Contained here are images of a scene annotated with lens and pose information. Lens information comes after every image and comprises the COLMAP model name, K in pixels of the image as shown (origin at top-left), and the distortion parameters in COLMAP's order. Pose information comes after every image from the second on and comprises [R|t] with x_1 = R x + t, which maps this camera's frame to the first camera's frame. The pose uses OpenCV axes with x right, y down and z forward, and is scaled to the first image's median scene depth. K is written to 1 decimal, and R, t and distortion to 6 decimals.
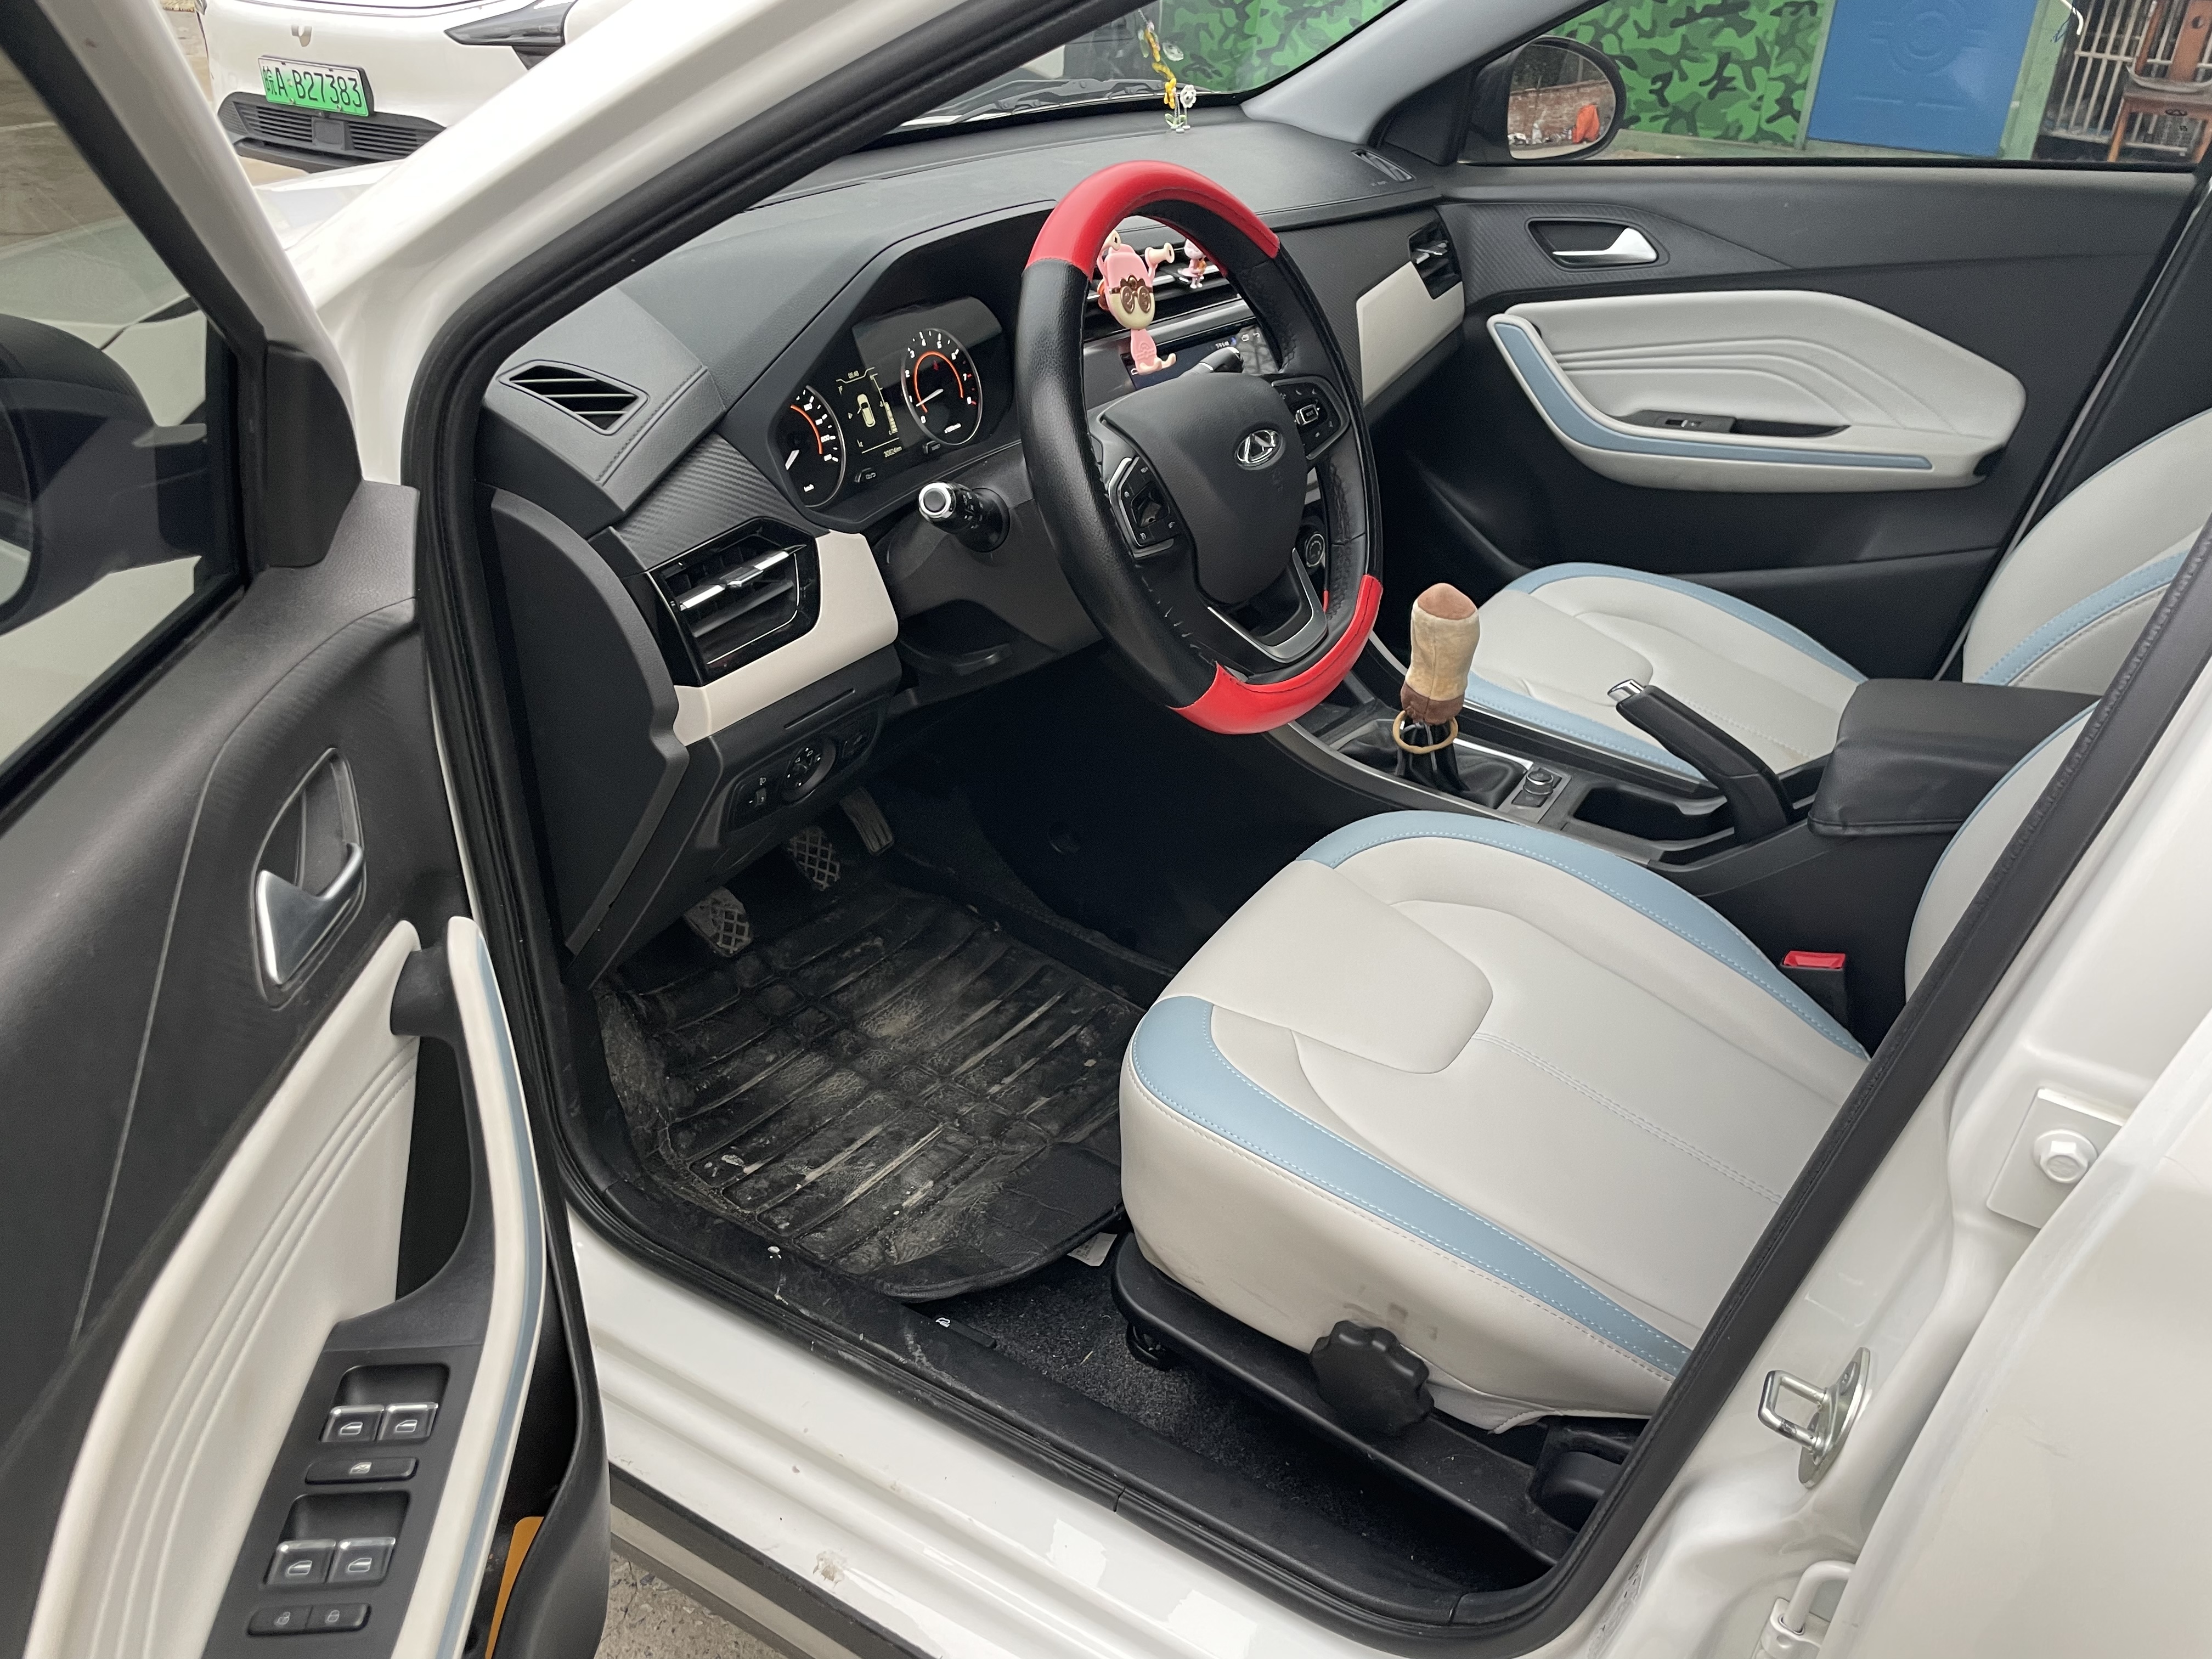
lens RADIAL K [[1685.5, 0, 1111.1], [0, 1685.5, 820.9], [0, 0, 1]] dist [0.085787, -0.106292]
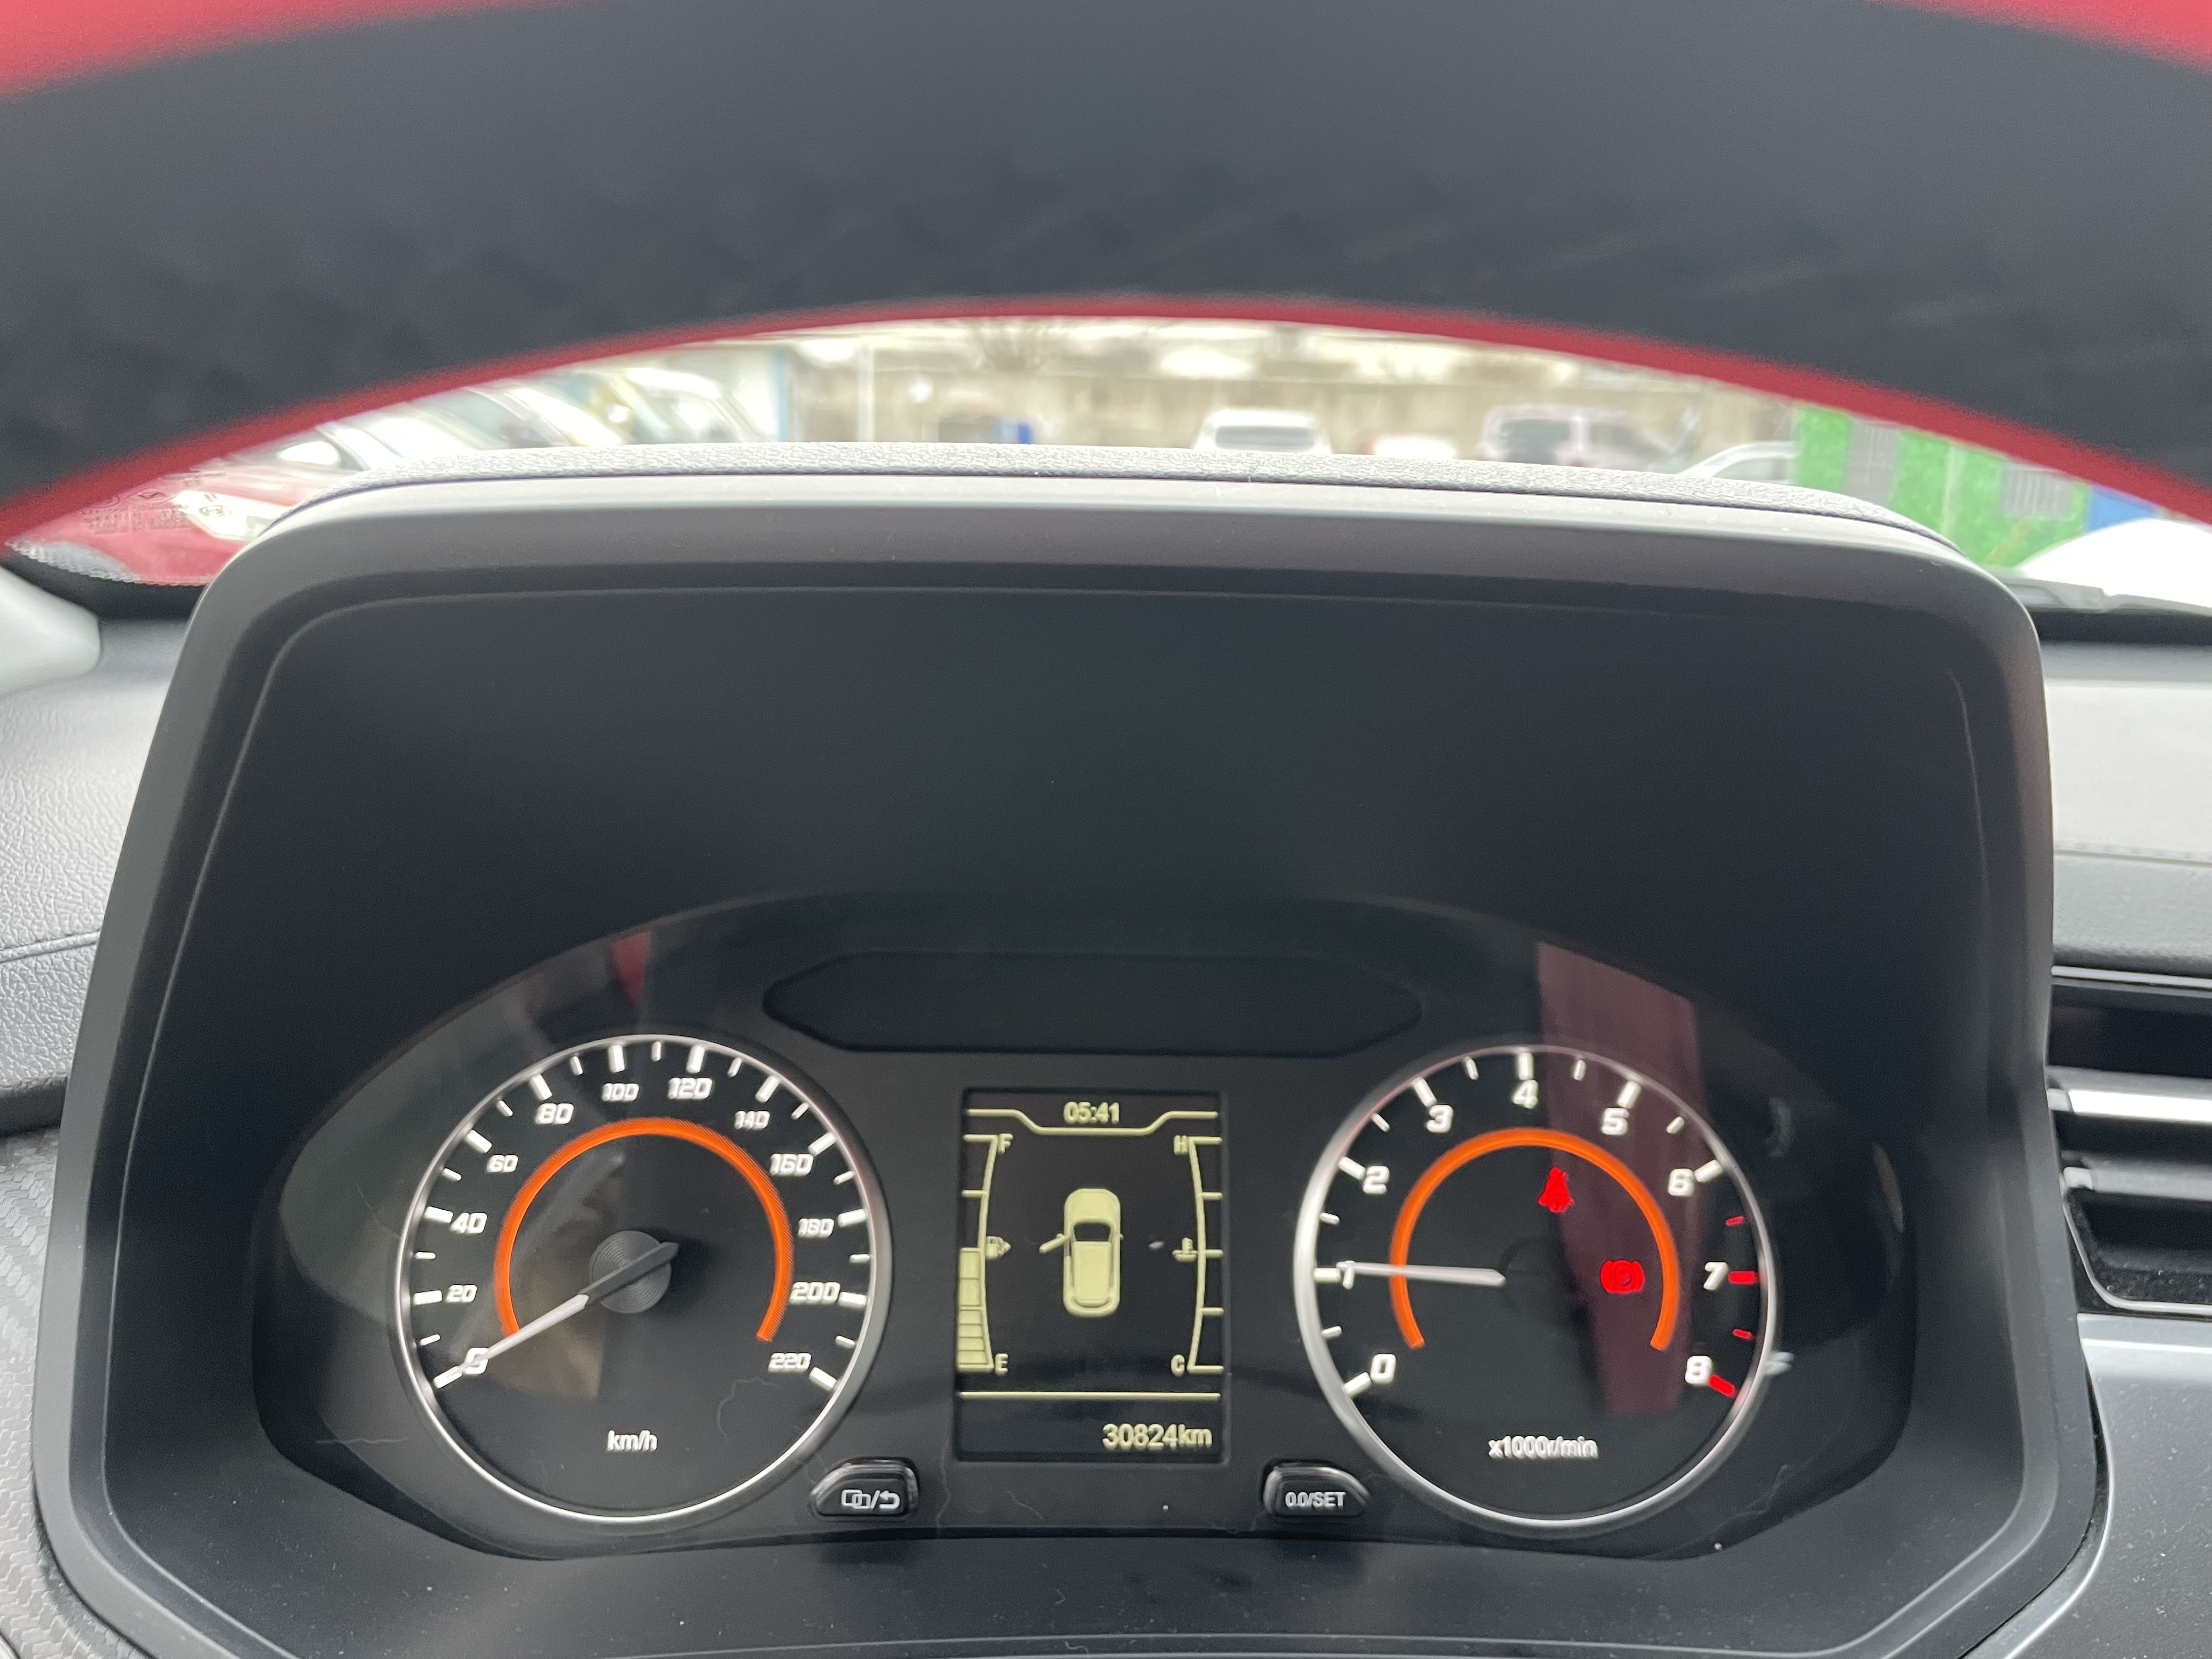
lens RADIAL K [[1685.5, 0, 1111.1], [0, 1685.5, 820.9], [0, 0, 1]] dist [0.085787, -0.106292]
pose [[0.533858, 0.143992, -0.833224, 0.060470], [-0.430509, 0.894402, -0.121268, -0.235644], [0.727776, 0.423451, 0.539474, 0.720001]]
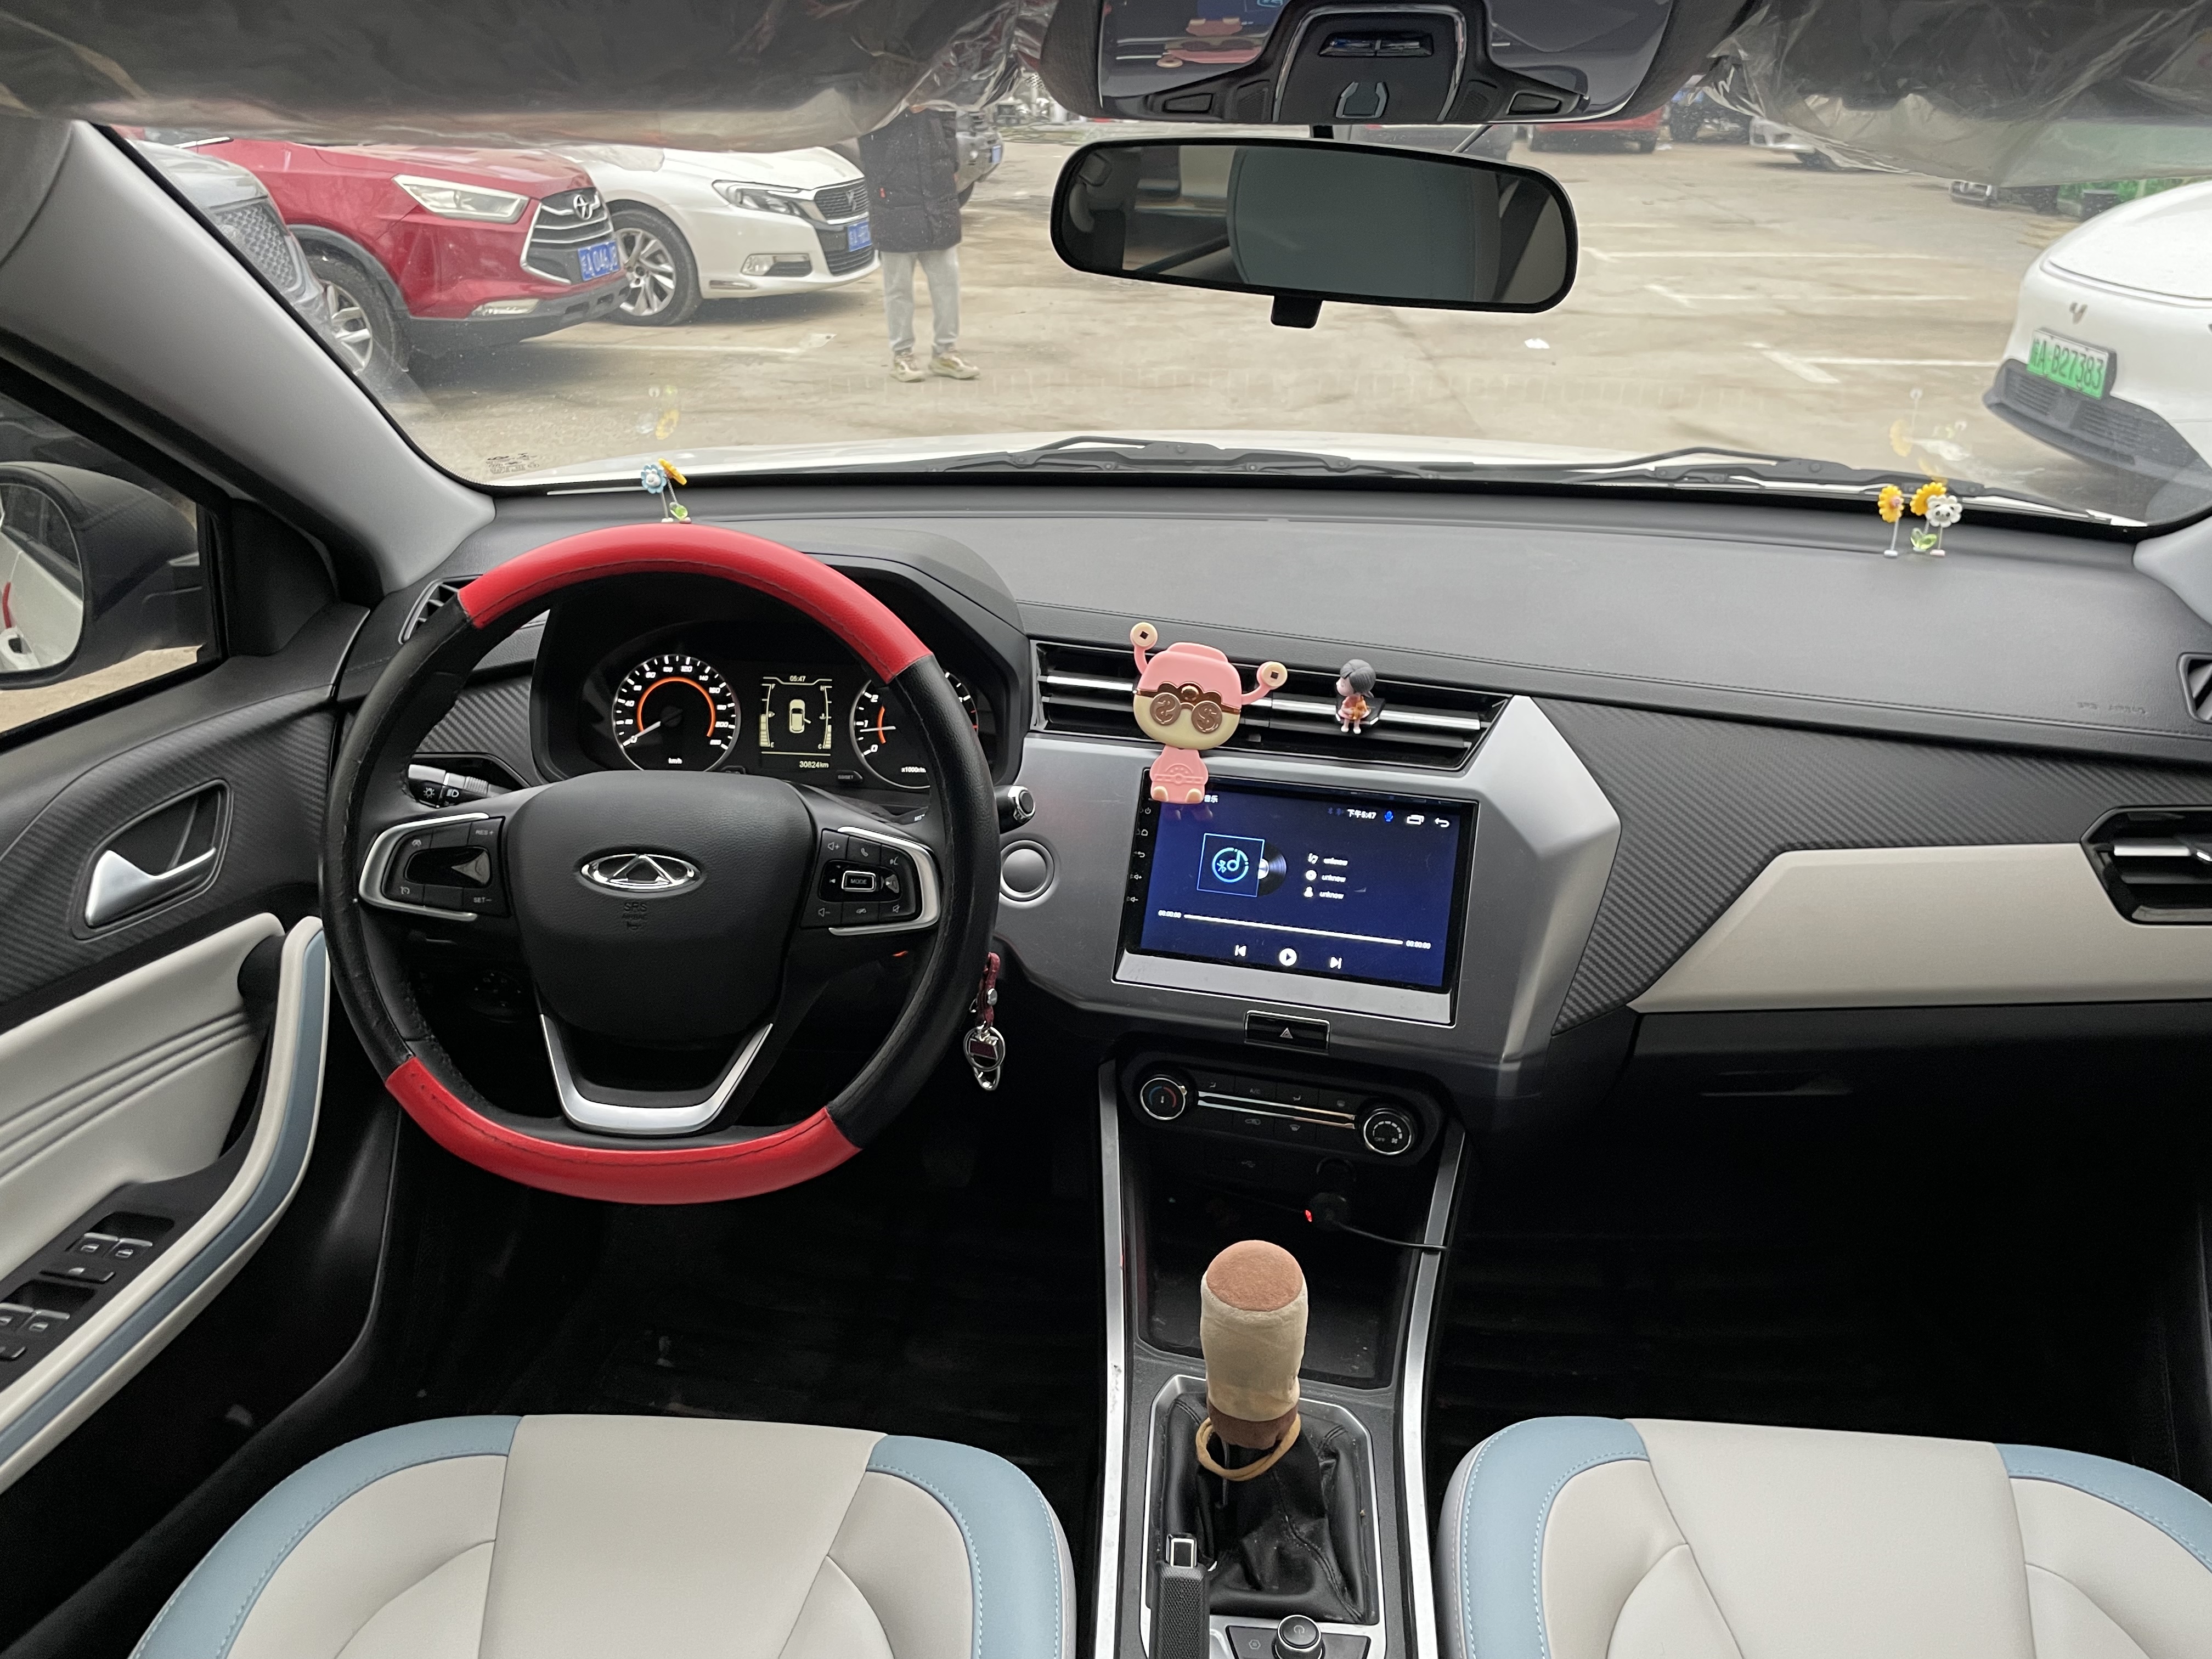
lens RADIAL K [[1685.5, 0, 1111.1], [0, 1685.5, 820.9], [0, 0, 1]] dist [0.085787, -0.106292]
pose [[0.444012, 0.344635, -0.827091, 0.653496], [-0.444676, 0.886131, 0.130518, -0.342462], [0.777893, 0.309836, 0.546704, 0.547357]]
